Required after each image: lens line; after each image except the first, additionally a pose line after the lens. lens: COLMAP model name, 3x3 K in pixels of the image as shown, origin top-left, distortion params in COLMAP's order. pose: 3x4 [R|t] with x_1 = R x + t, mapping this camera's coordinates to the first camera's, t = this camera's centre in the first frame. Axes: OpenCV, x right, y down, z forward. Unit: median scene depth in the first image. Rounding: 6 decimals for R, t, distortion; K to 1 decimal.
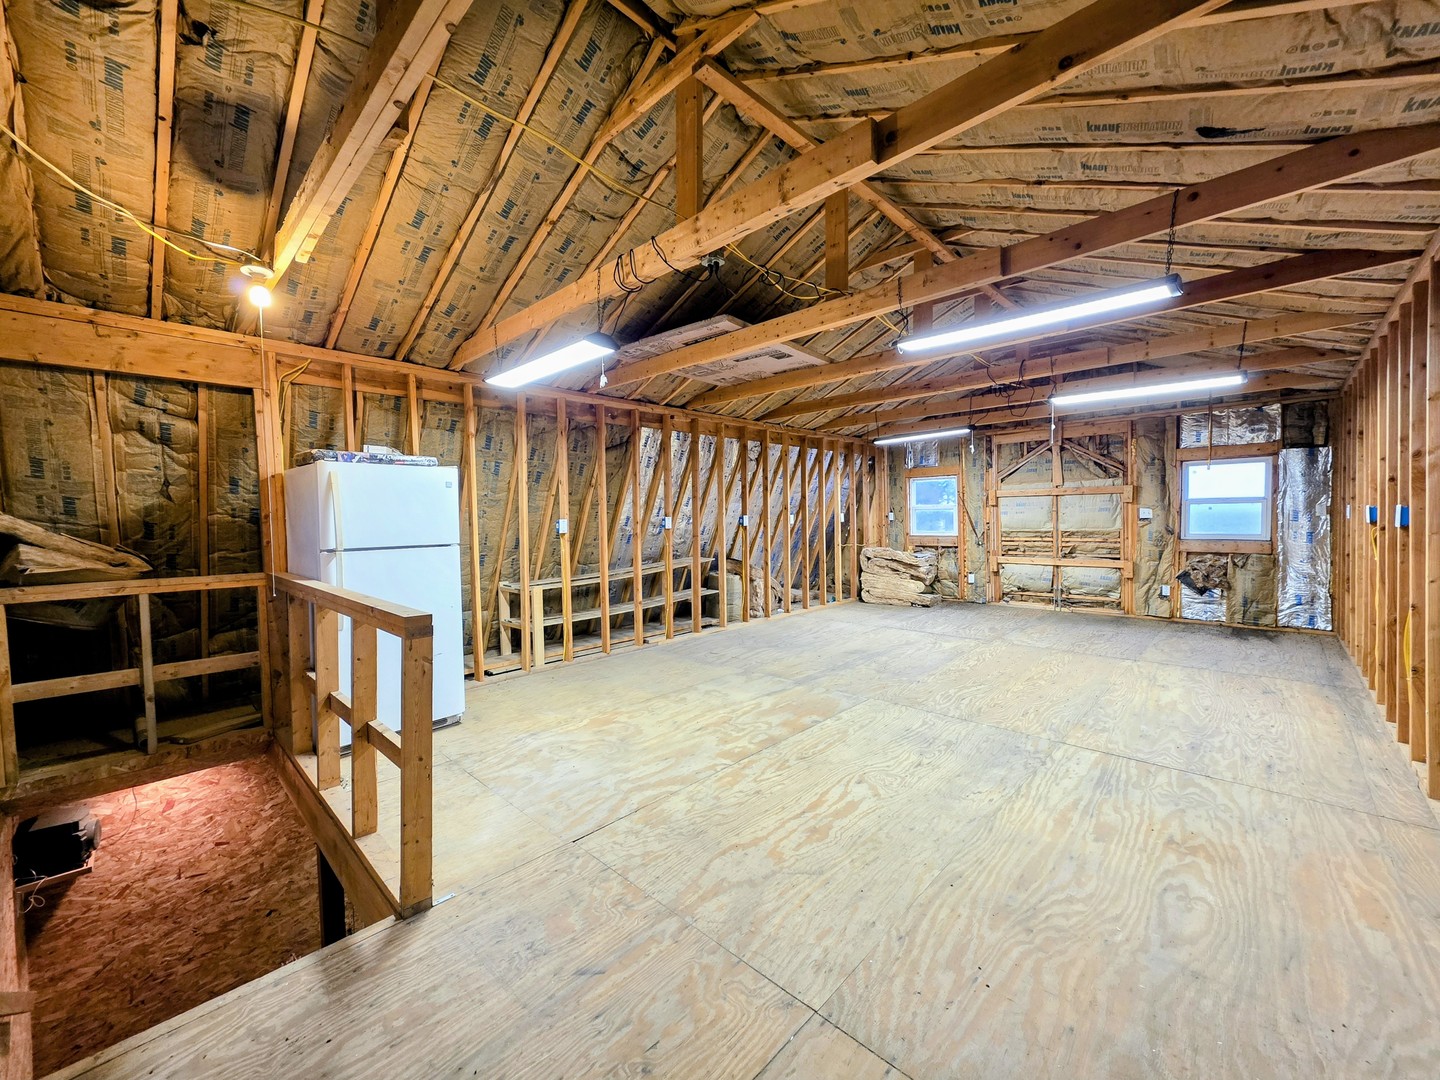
lens RADIAL K [[569.7, 0, 720.0], [0, 569.7, 540.0], [0, 0, 1]] dist [0.002023, 0.000028]
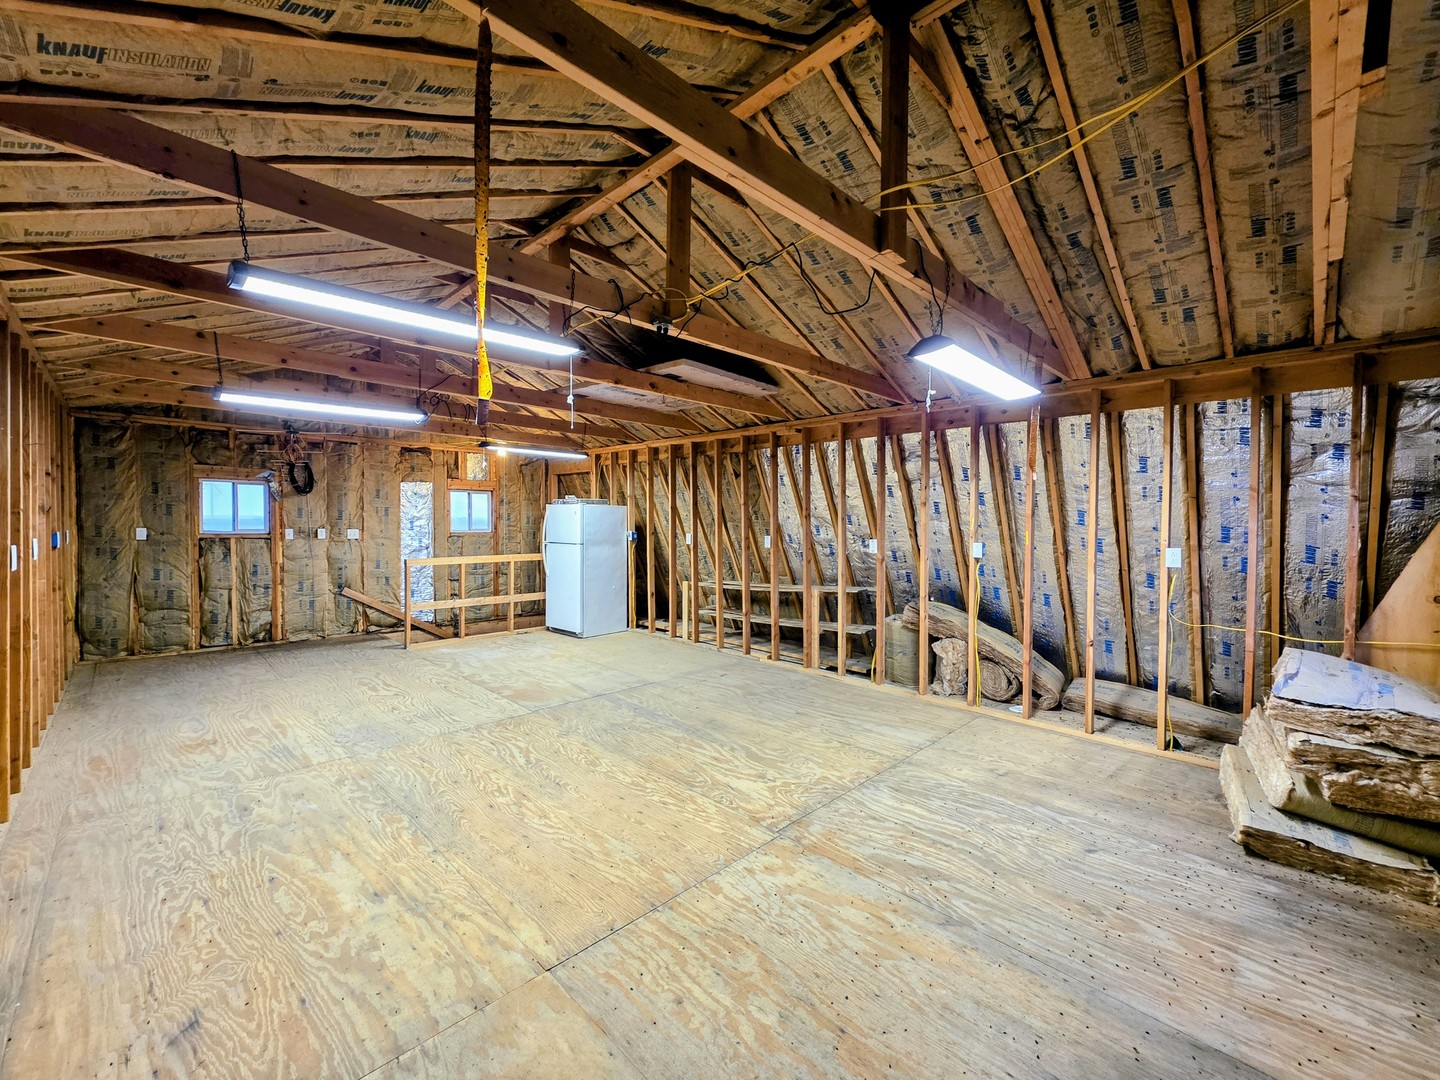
lens RADIAL K [[586.2, 0, 720.0], [0, 586.2, 540.0], [0, 0, 1]] dist [0.000617, -0.000068]
pose [[-0.021207, 0.031067, -0.999292, 1.544769], [-0.025350, 0.999179, 0.031602, -0.098925], [0.999454, 0.026002, -0.020402, 1.571736]]
